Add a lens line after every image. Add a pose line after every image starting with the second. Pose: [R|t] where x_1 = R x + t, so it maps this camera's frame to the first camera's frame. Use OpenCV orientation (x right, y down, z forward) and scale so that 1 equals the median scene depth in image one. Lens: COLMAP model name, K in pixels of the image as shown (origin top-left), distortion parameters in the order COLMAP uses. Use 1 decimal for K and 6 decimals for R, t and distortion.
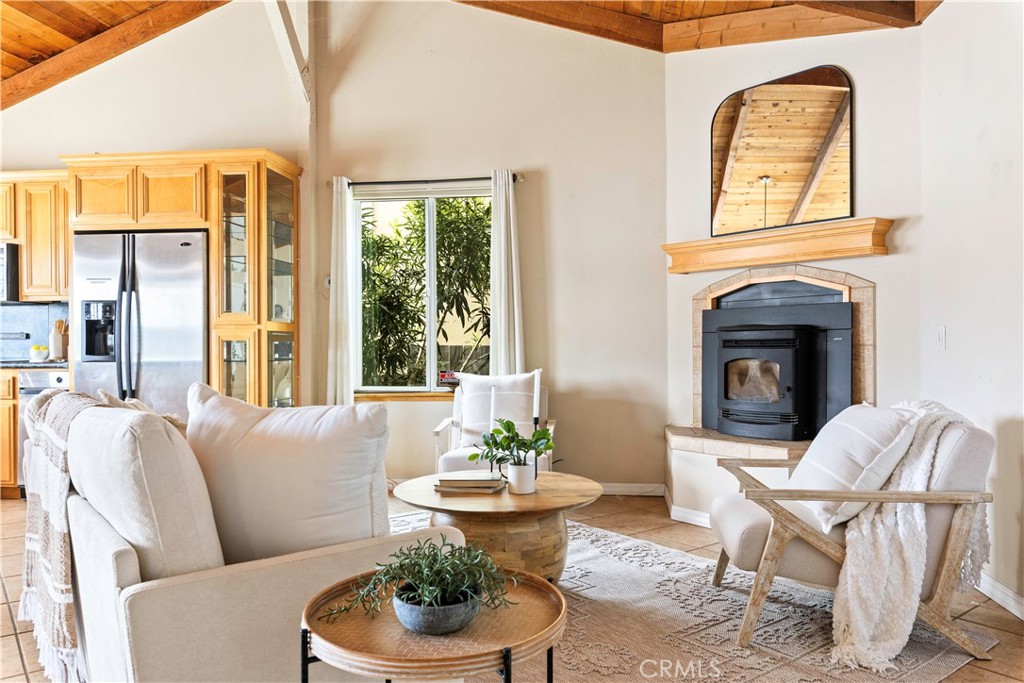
lens RADIAL K [[758.9, 0, 512.0], [0, 758.9, 341.5], [0, 0, 1]] dist [0.032804, -0.001484]
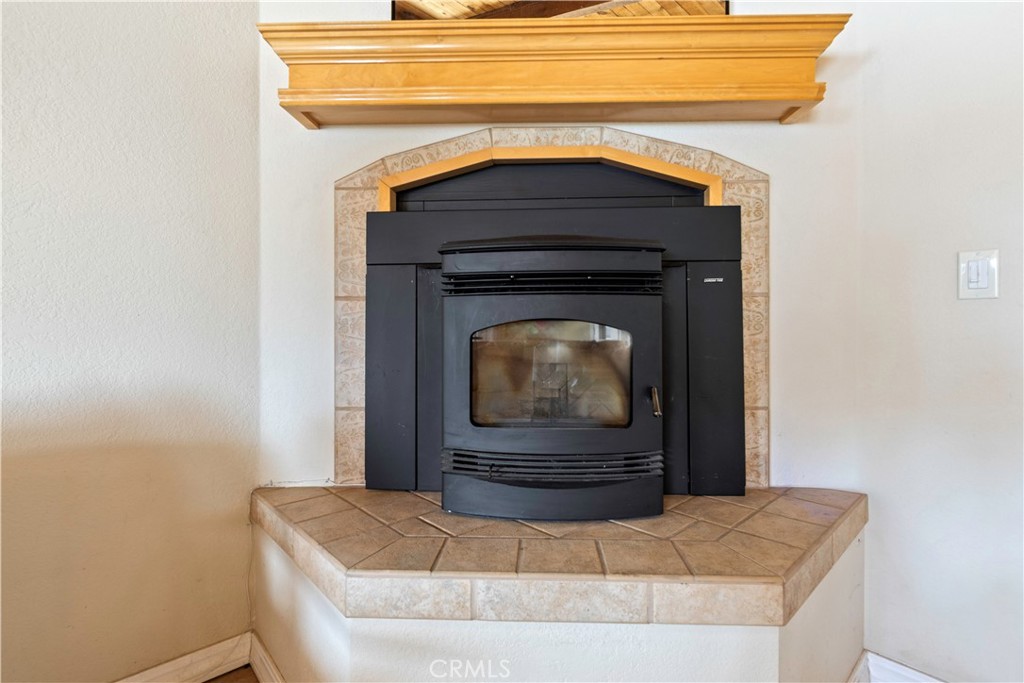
lens RADIAL K [[465.1, 0, 514.4], [0, 465.1, 329.3], [0, 0, 1]] dist [0.000271, 0.000106]
pose [[0.635654, 0.005792, 0.771952, 0.100825], [-0.006060, 0.999978, -0.002513, 0.024995], [-0.771950, -0.003080, 0.635676, 0.767947]]
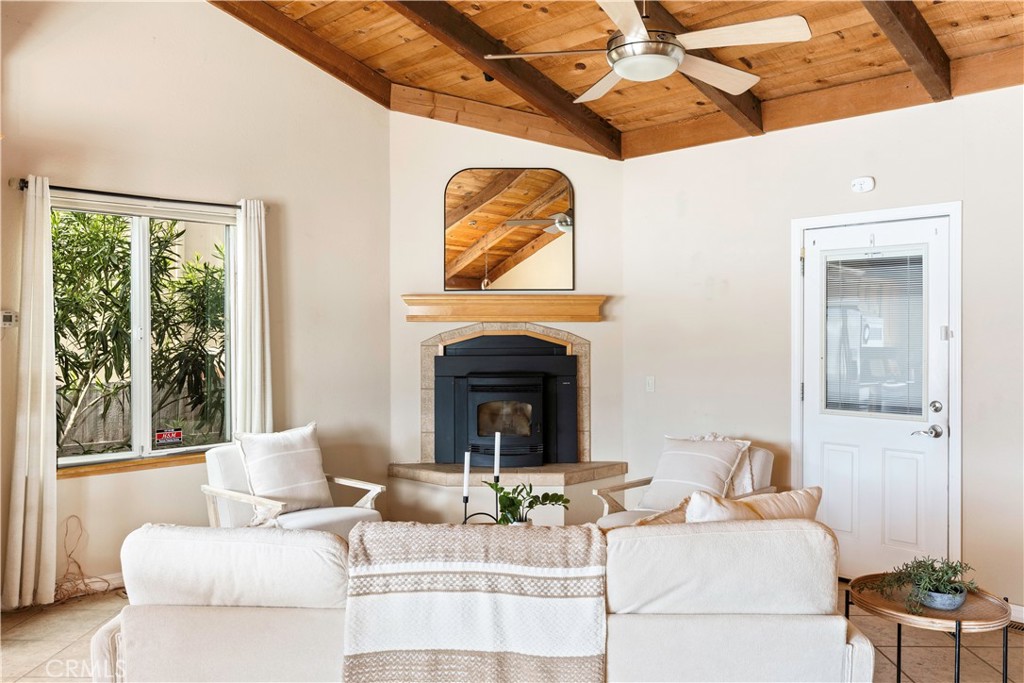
lens RADIAL K [[821.3, 0, 512.0], [0, 821.3, 341.5], [0, 0, 1]] dist [0.000248, 0.005433]
pose [[0.625221, -0.004421, 0.780436, -0.608108], [-0.001704, 0.999974, 0.007031, -0.070874], [-0.780446, -0.005726, 0.625197, 0.168718]]
